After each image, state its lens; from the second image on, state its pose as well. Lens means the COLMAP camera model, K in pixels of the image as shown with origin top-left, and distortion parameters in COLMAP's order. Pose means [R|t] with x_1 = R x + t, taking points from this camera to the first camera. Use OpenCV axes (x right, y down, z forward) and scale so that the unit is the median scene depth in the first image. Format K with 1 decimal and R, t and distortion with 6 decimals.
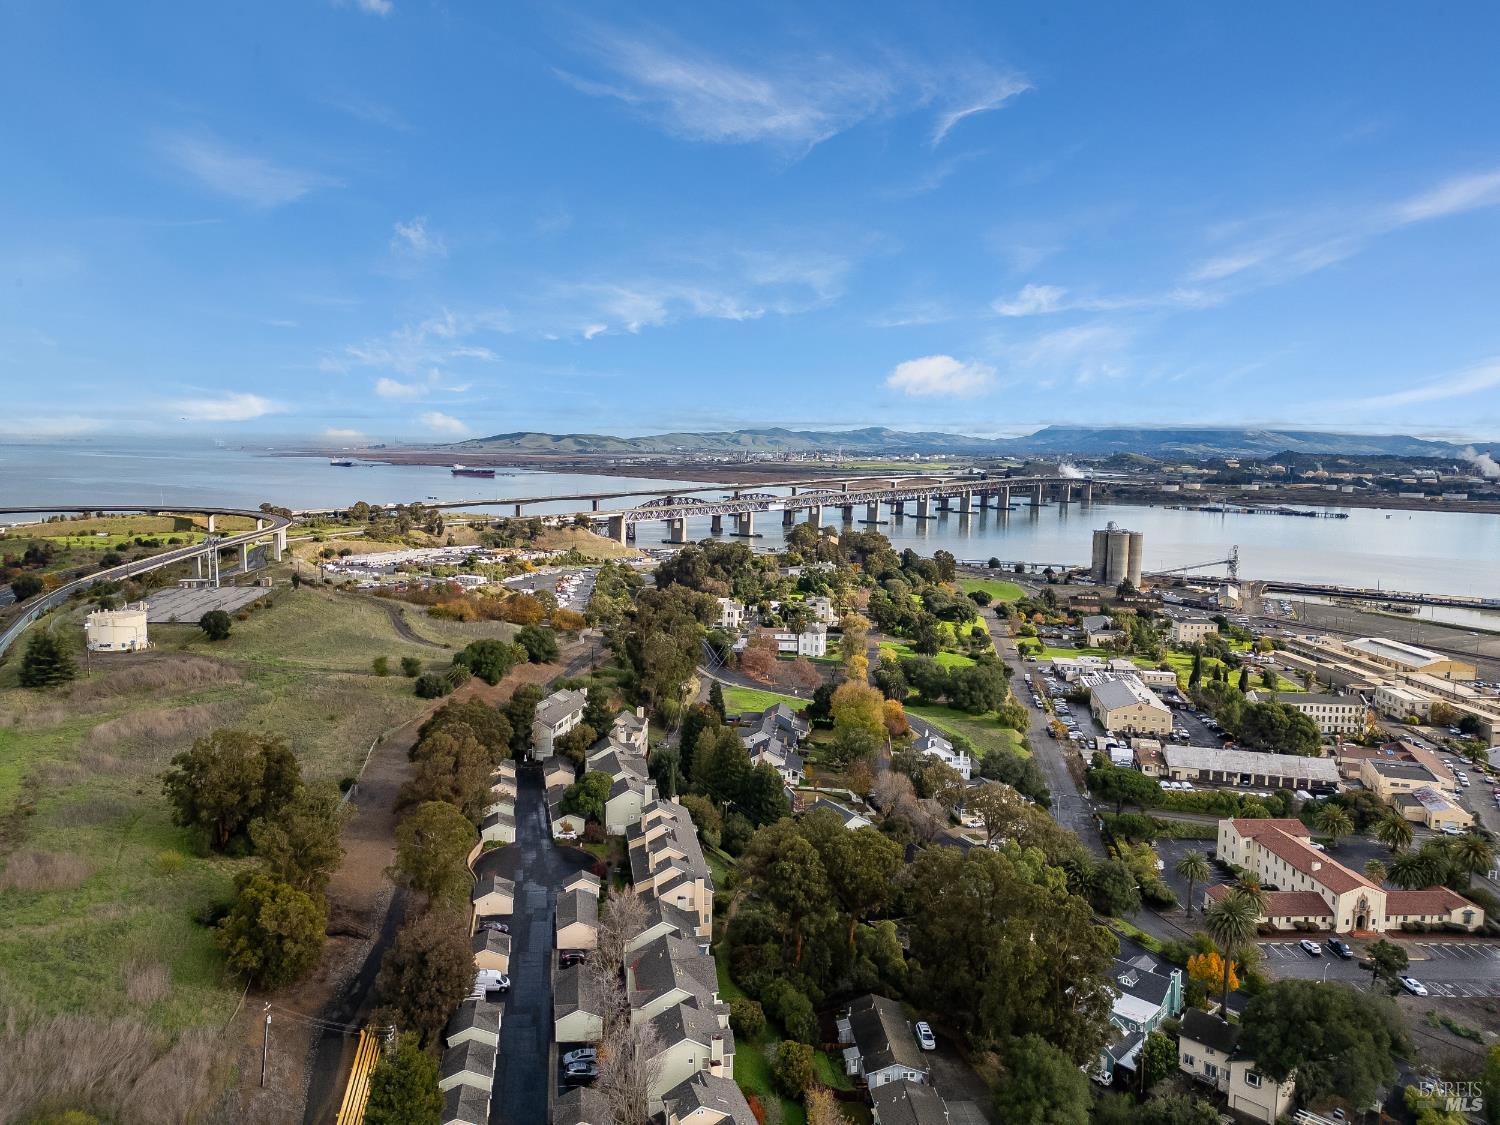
lens RADIAL K [[1044.5, 0, 750.0], [0, 1044.5, 562.5], [0, 0, 1]] dist [0.093569, -0.095543]
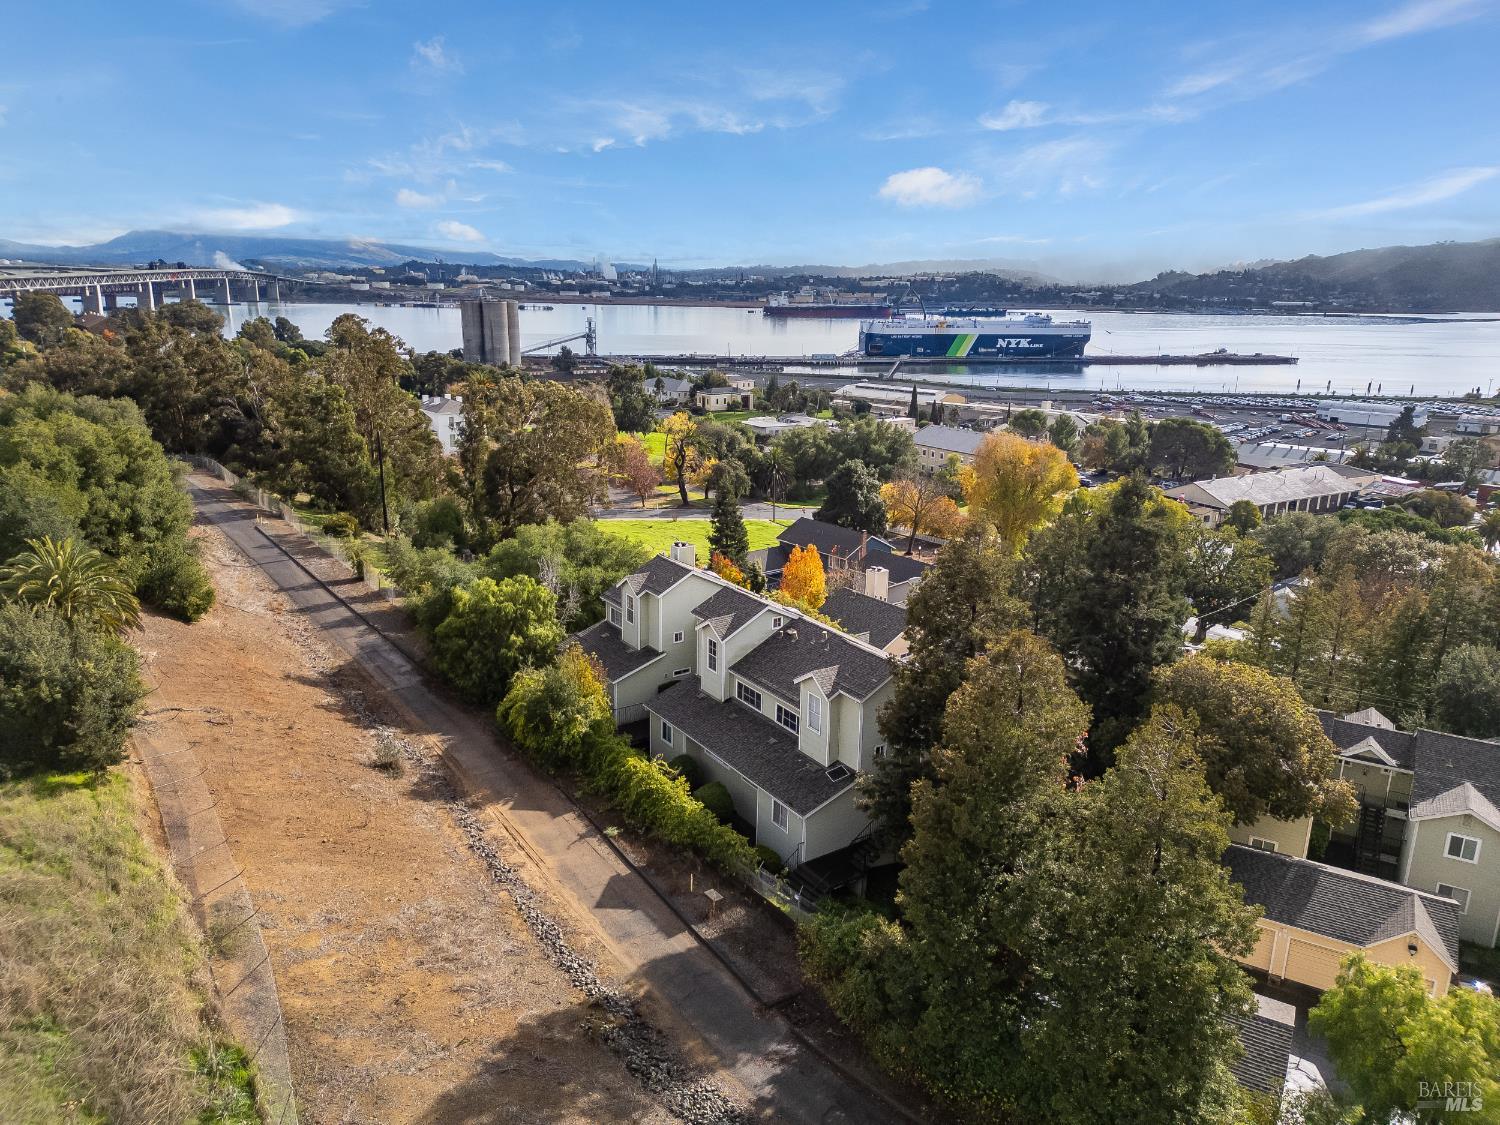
lens RADIAL K [[1044.5, 0, 750.0], [0, 1044.5, 562.5], [0, 0, 1]] dist [0.093569, -0.095543]
pose [[0.705677, -0.191556, 0.682148, -0.177863], [0.075322, 0.977586, 0.196600, 0.040010], [-0.704519, -0.087355, 0.704288, 0.434474]]
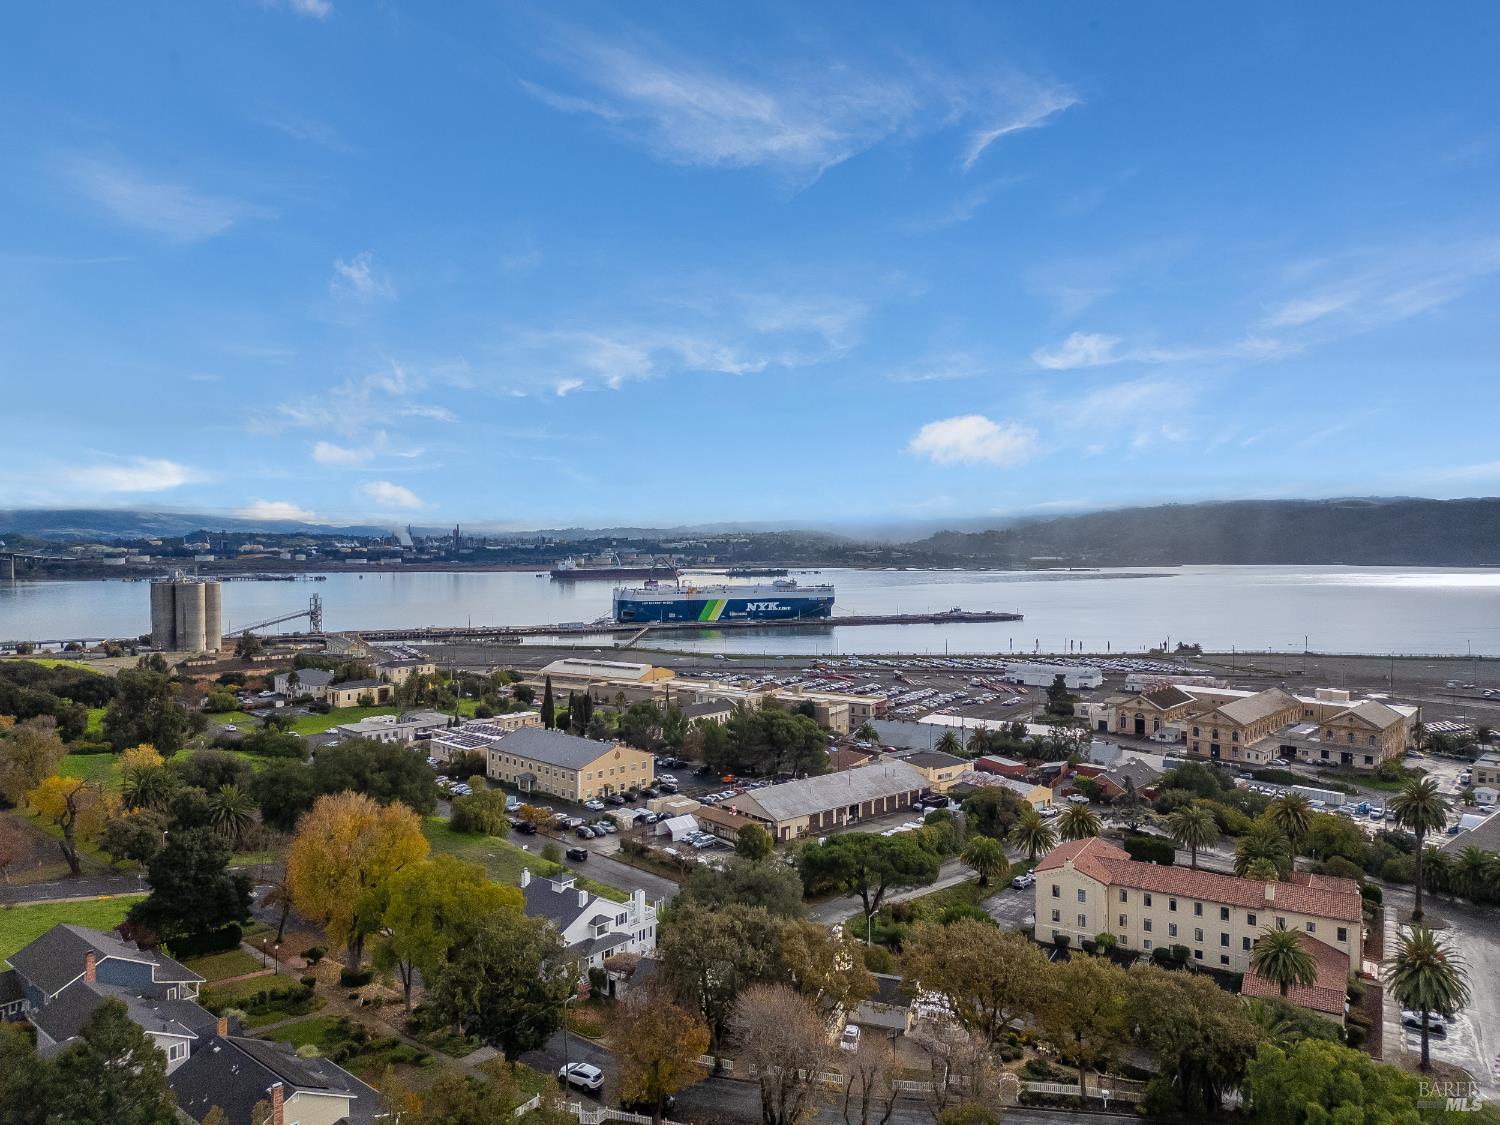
lens RADIAL K [[1044.5, 0, 750.0], [0, 1044.5, 562.5], [0, 0, 1]] dist [0.093569, -0.095543]
pose [[0.574564, -0.037288, 0.817610, -0.074052], [0.102181, 0.994414, -0.026455, 0.030969], [-0.812056, 0.098745, 0.575165, 0.376709]]
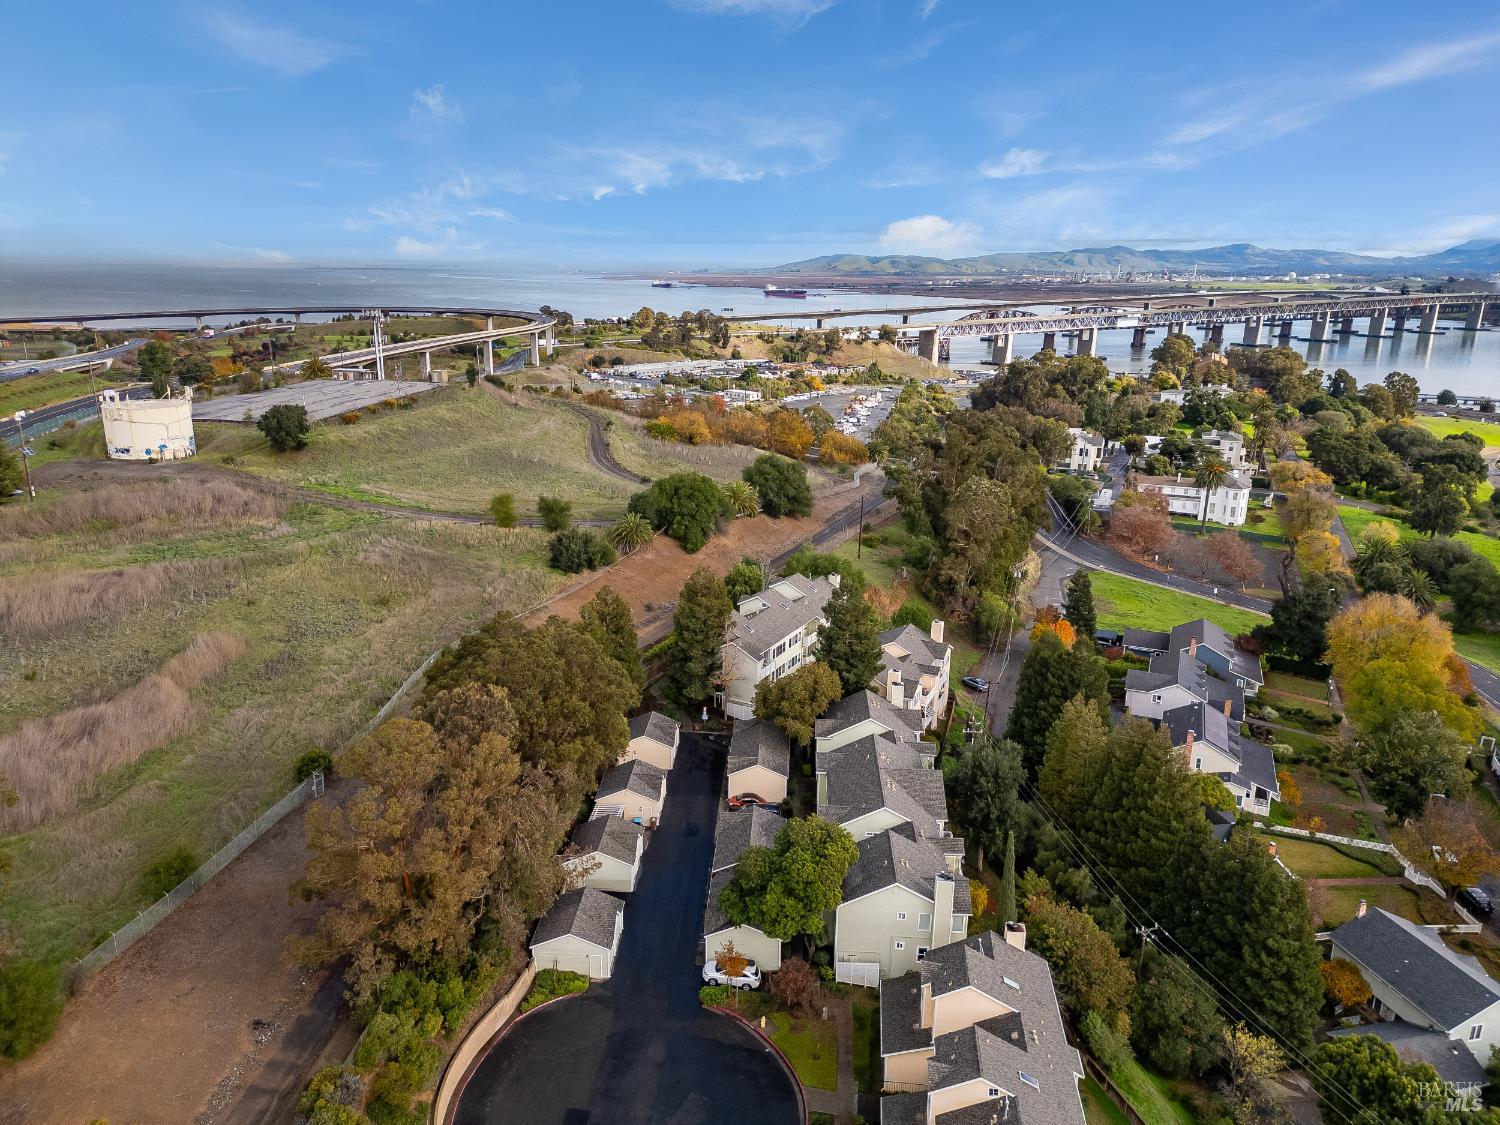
lens RADIAL K [[1044.5, 0, 750.0], [0, 1044.5, 562.5], [0, 0, 1]] dist [0.093569, -0.095543]
pose [[0.956879, 0.076363, -0.280268, -0.026856], [-0.031013, 0.986169, 0.162814, 0.014603], [0.288825, -0.147101, 0.946013, 0.258636]]
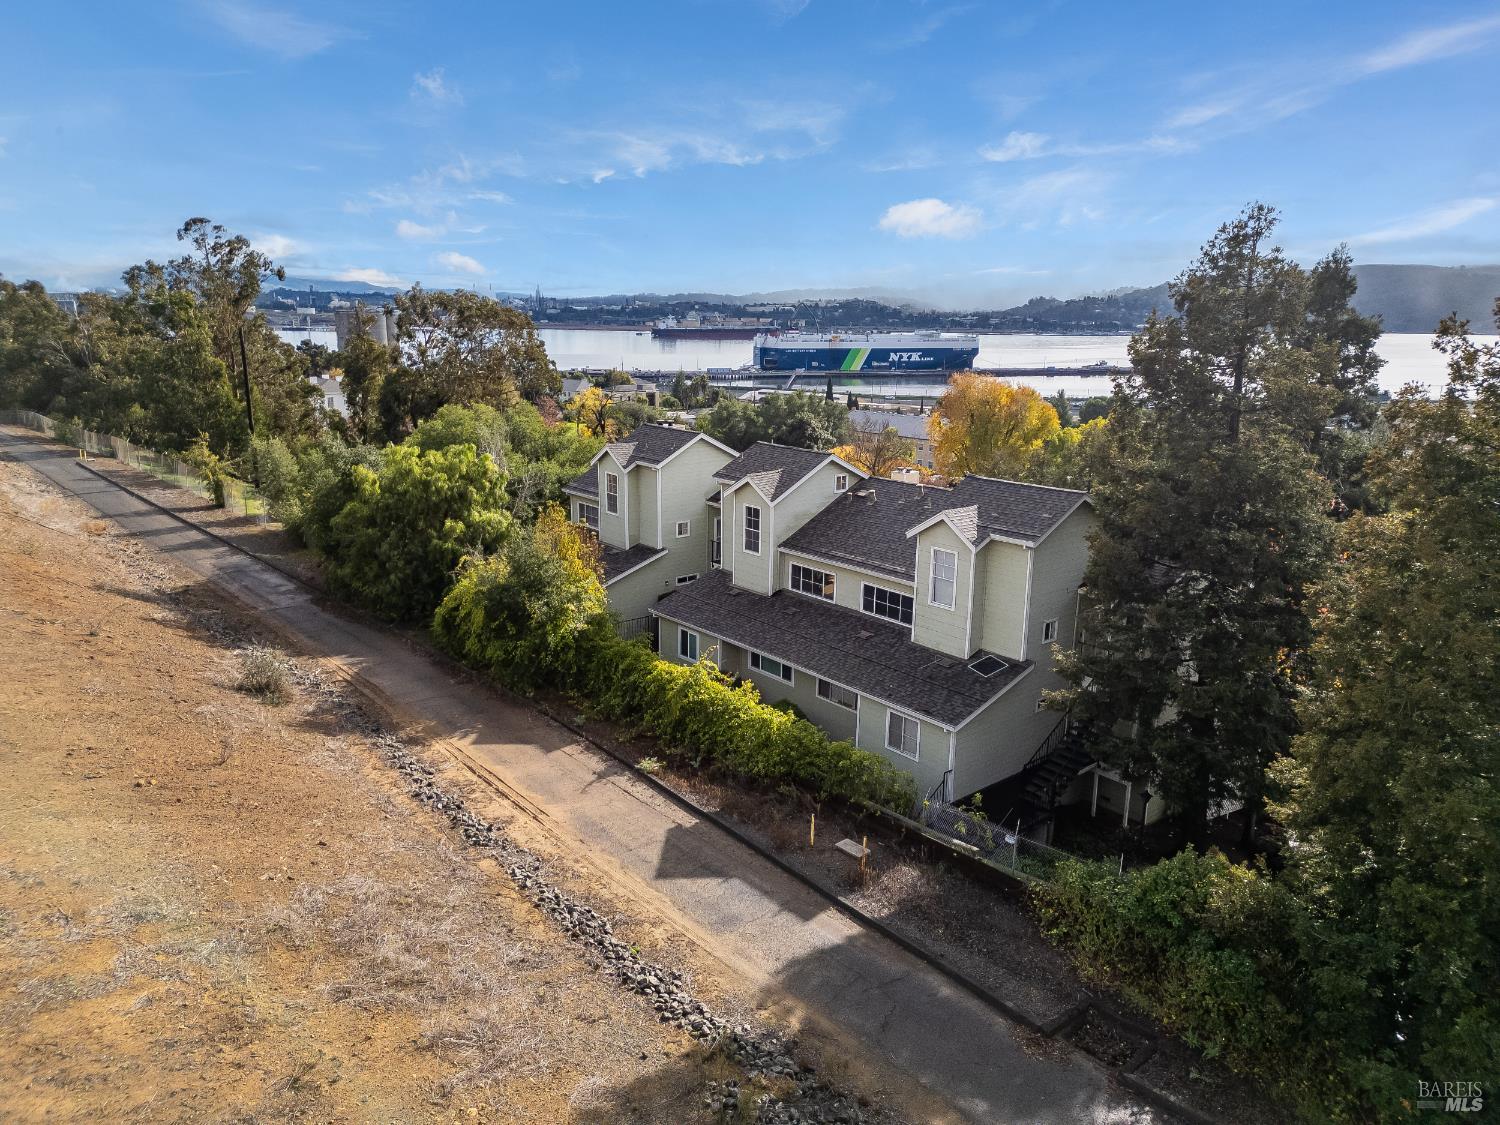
lens RADIAL K [[1044.5, 0, 750.0], [0, 1044.5, 562.5], [0, 0, 1]] dist [0.093569, -0.095543]
pose [[0.626126, -0.193653, 0.755291, -0.165481], [0.086043, 0.979912, 0.179916, 0.059167], [-0.774960, -0.047662, 0.630211, 0.465488]]
